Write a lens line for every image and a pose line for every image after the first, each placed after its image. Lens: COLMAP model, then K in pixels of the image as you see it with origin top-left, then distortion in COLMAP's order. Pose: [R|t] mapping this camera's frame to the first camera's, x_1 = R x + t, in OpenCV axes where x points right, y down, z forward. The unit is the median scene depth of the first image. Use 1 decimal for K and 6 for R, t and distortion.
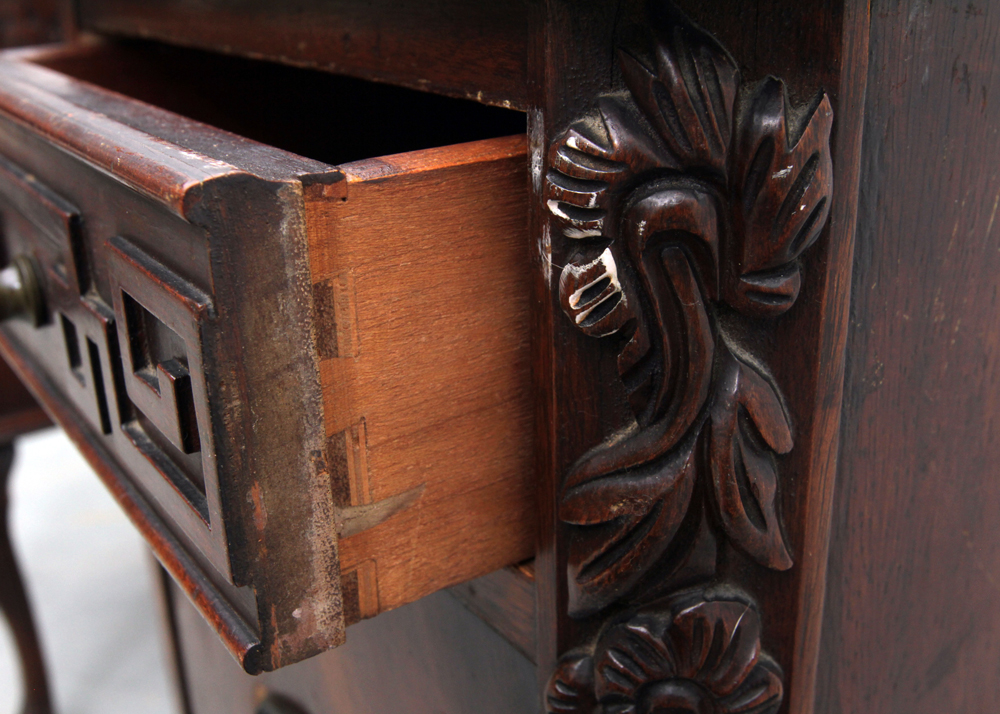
lens RADIAL K [[1161.4, 0, 498.7], [0, 1161.4, 378.3], [0, 0, 1]] dist [-0.069938, 0.000000]
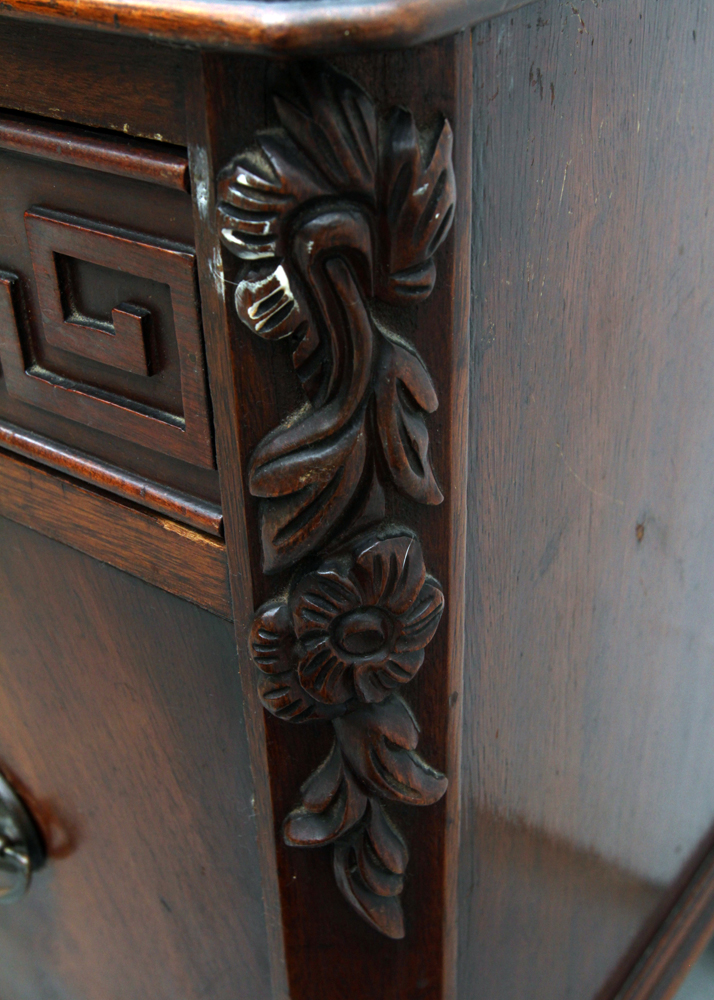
lens RADIAL K [[1319.2, 0, 358.2], [0, 1319.2, 499.9], [0, 0, 1]] dist [-0.040022, 0.000000]
pose [[0.939863, -0.176915, 0.292161, -0.246138], [0.125687, 0.974519, 0.185783, -0.111436], [-0.317585, -0.137890, 0.938150, -0.287918]]
